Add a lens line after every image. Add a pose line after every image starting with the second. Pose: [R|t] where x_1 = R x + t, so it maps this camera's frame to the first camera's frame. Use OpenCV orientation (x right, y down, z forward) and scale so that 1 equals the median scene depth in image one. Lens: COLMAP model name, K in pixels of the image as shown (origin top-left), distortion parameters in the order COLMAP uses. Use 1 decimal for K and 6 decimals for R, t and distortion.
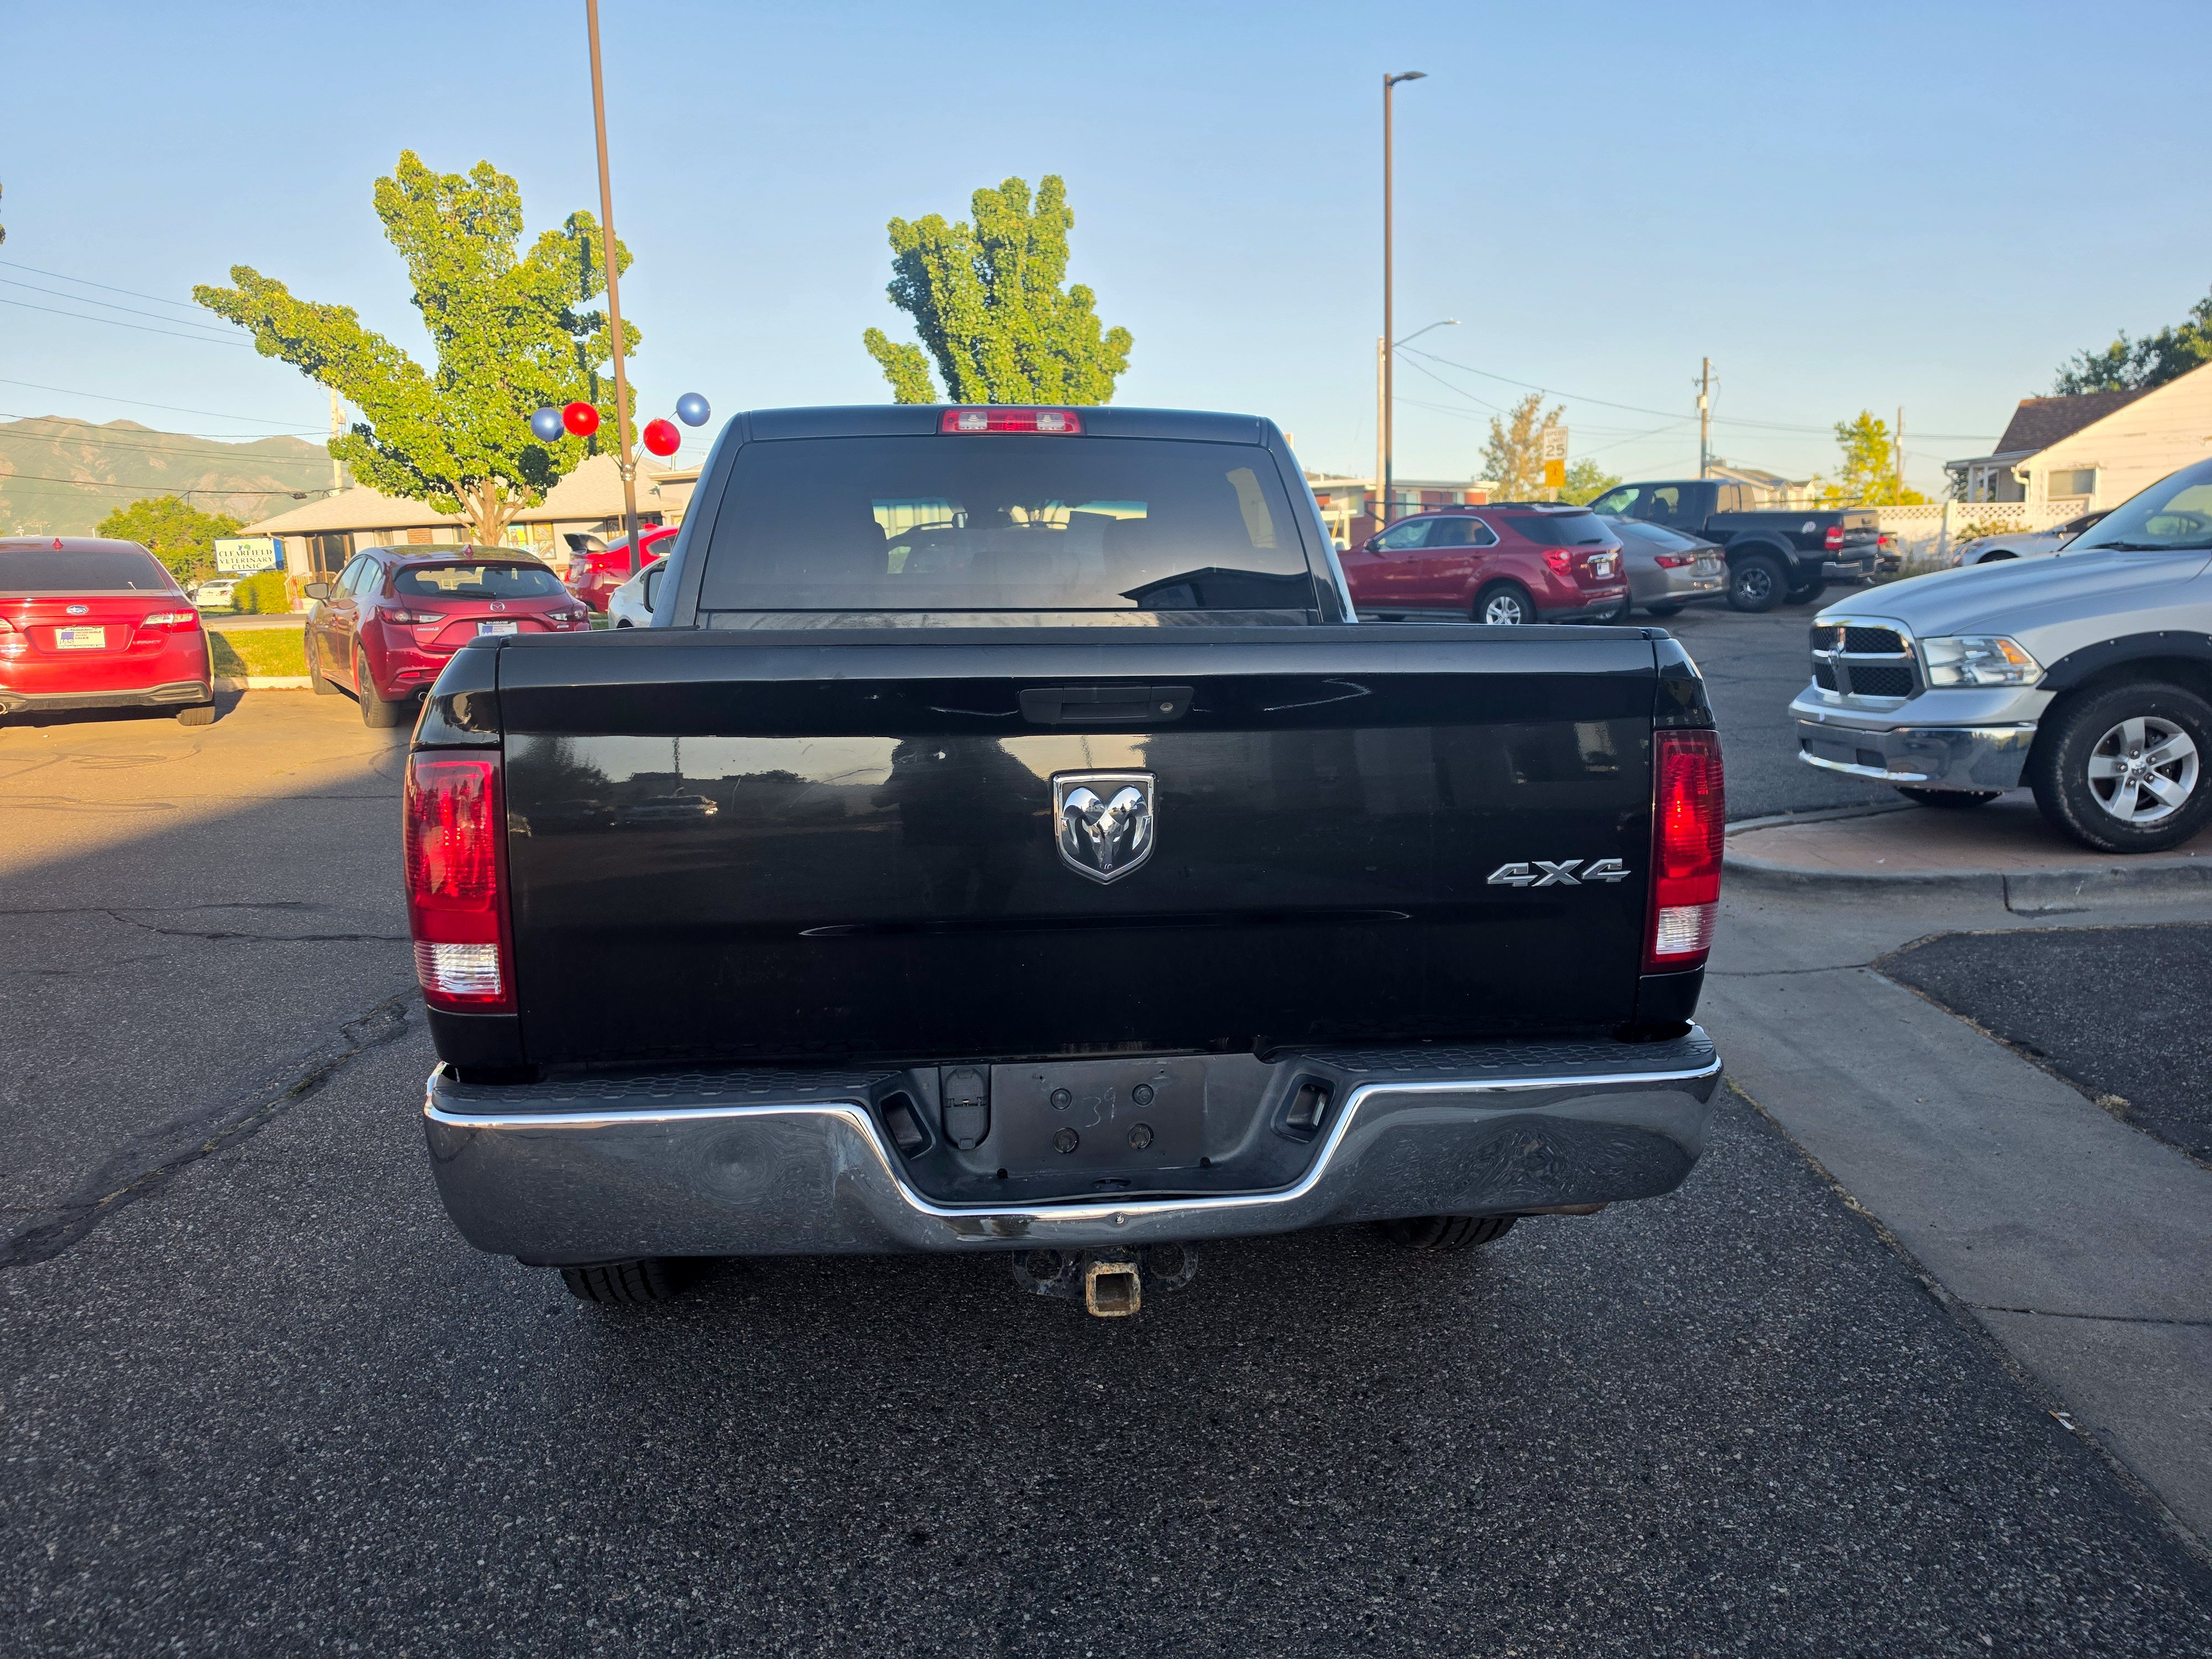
lens RADIAL K [[1554.2, 0, 1127.4], [0, 1554.2, 824.8], [0, 0, 1]] dist [0.022793, -0.032734]
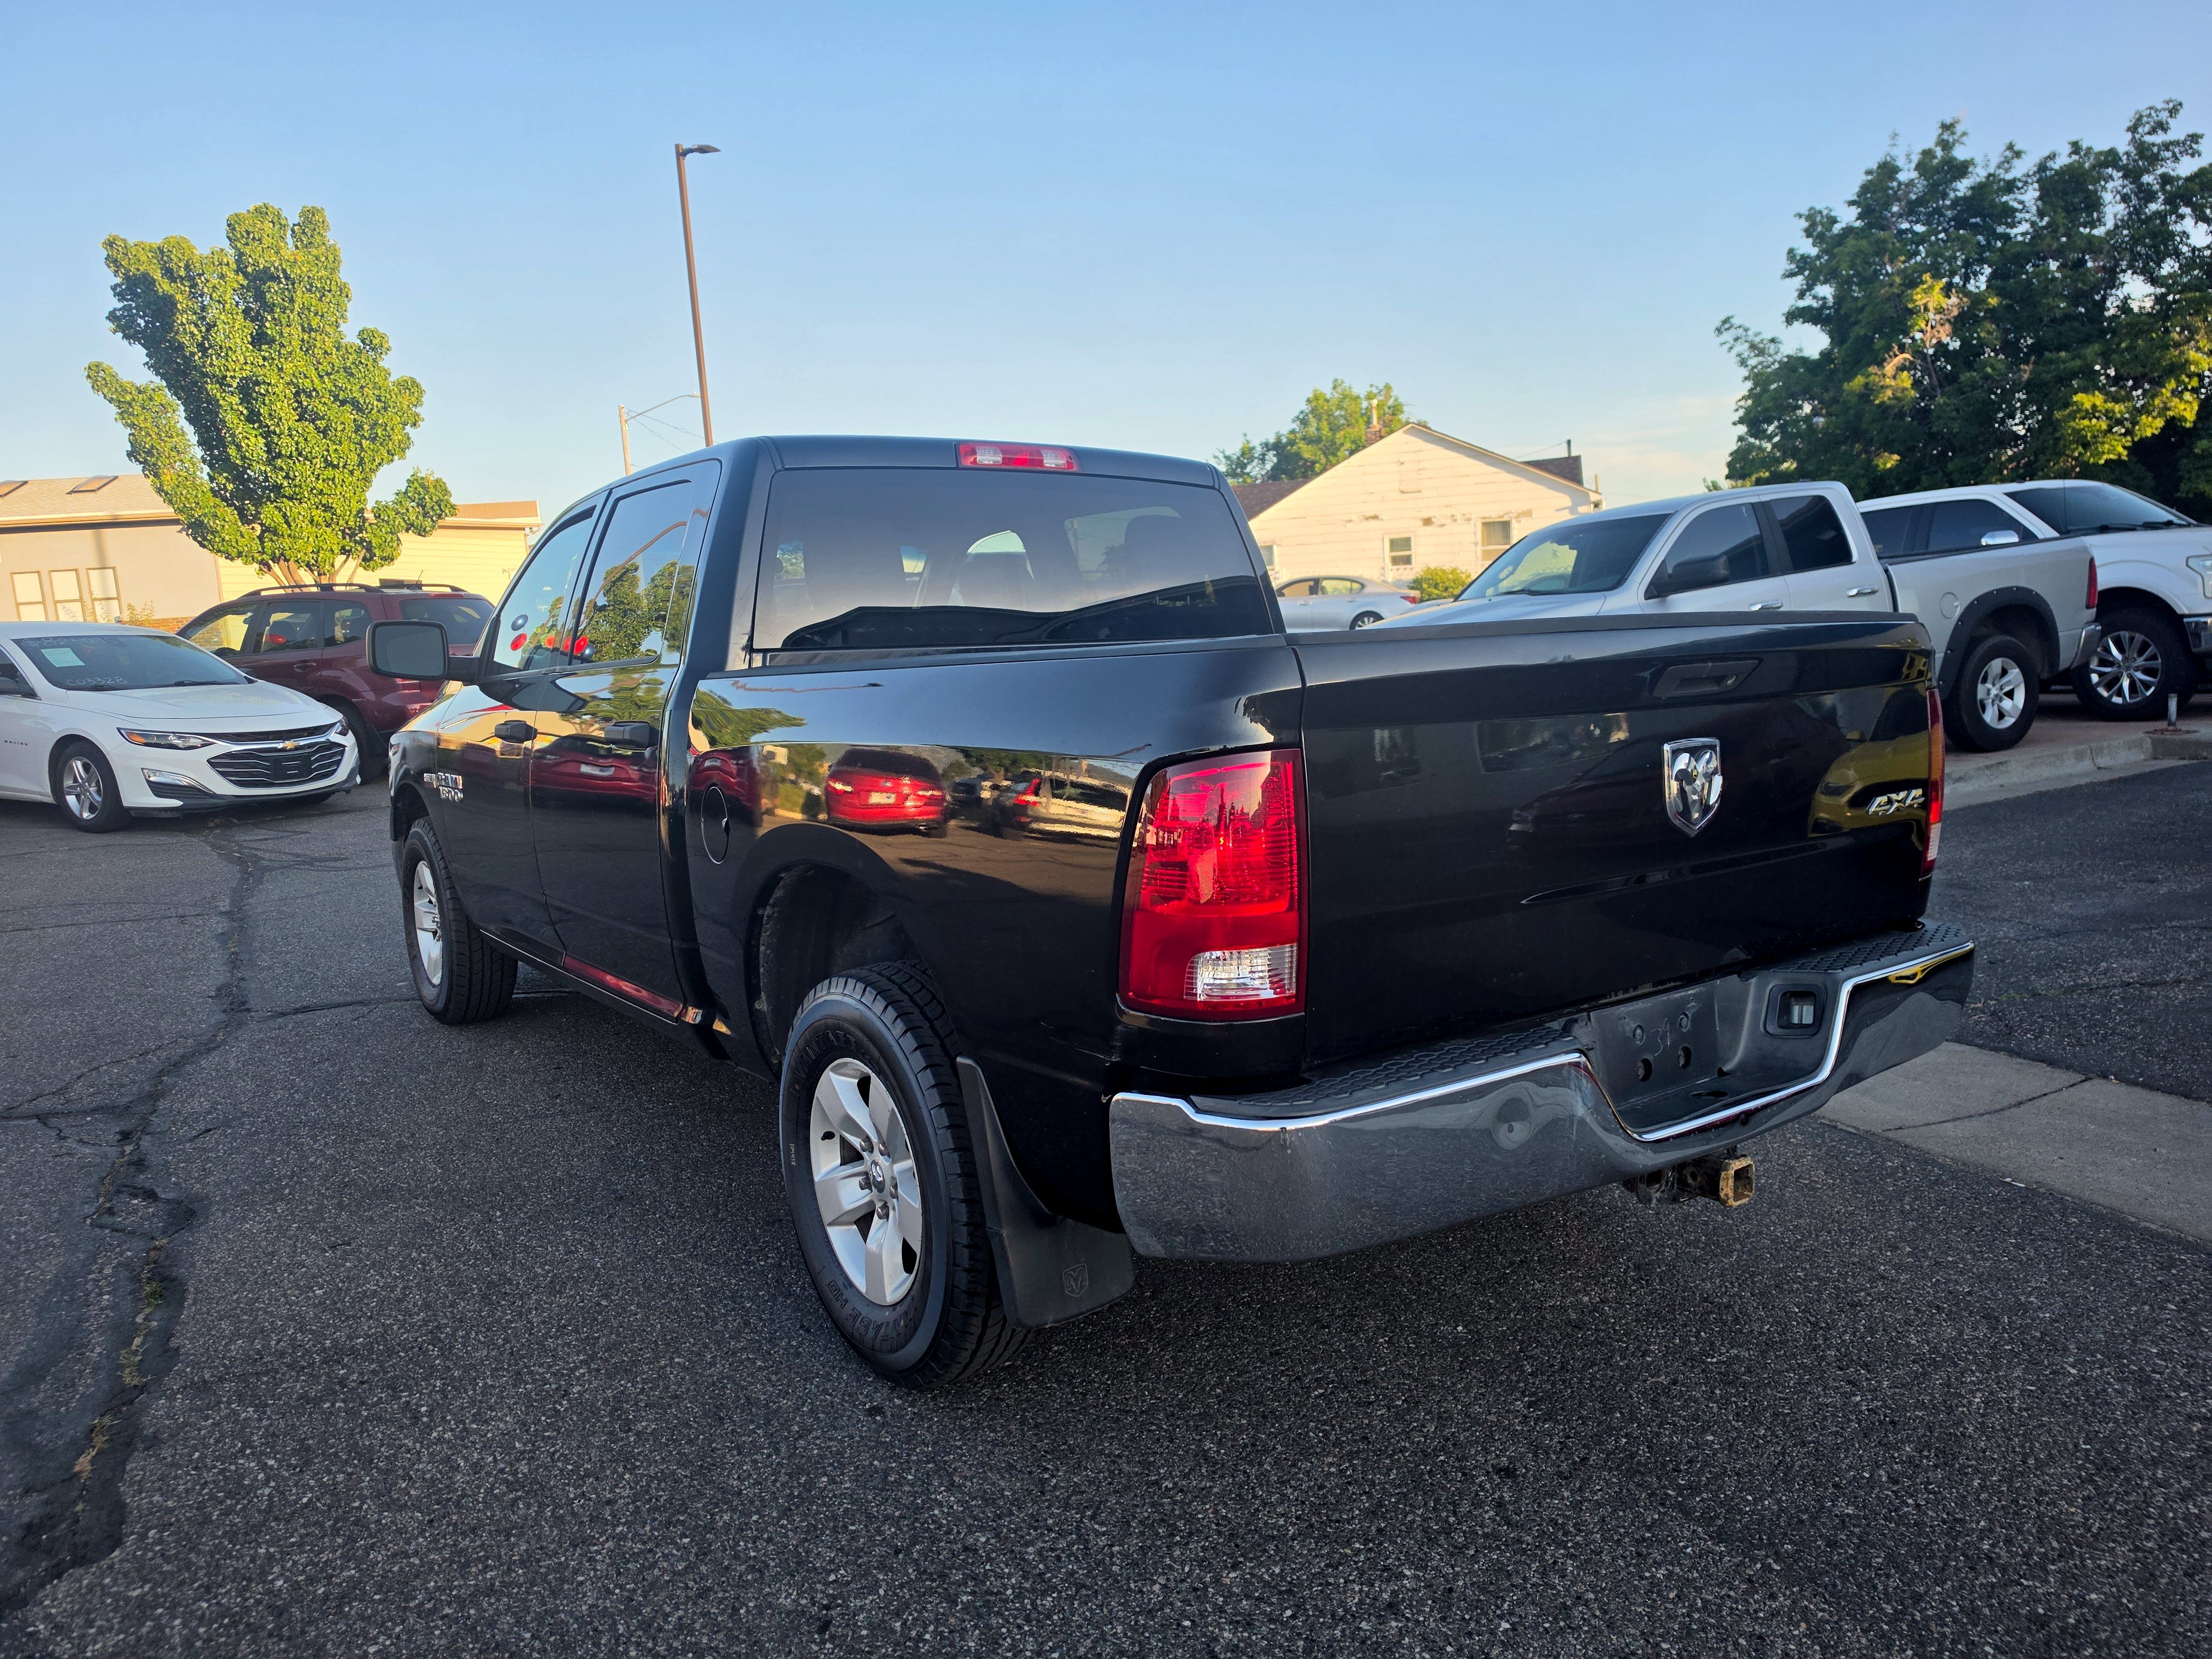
lens RADIAL K [[1554.2, 0, 1127.4], [0, 1554.2, 824.8], [0, 0, 1]] dist [0.022793, -0.032734]
pose [[0.874603, -0.076736, 0.478728, -0.099711], [0.099071, 0.994847, -0.021532, 0.001435], [-0.474609, 0.066260, 0.877699, 0.018812]]
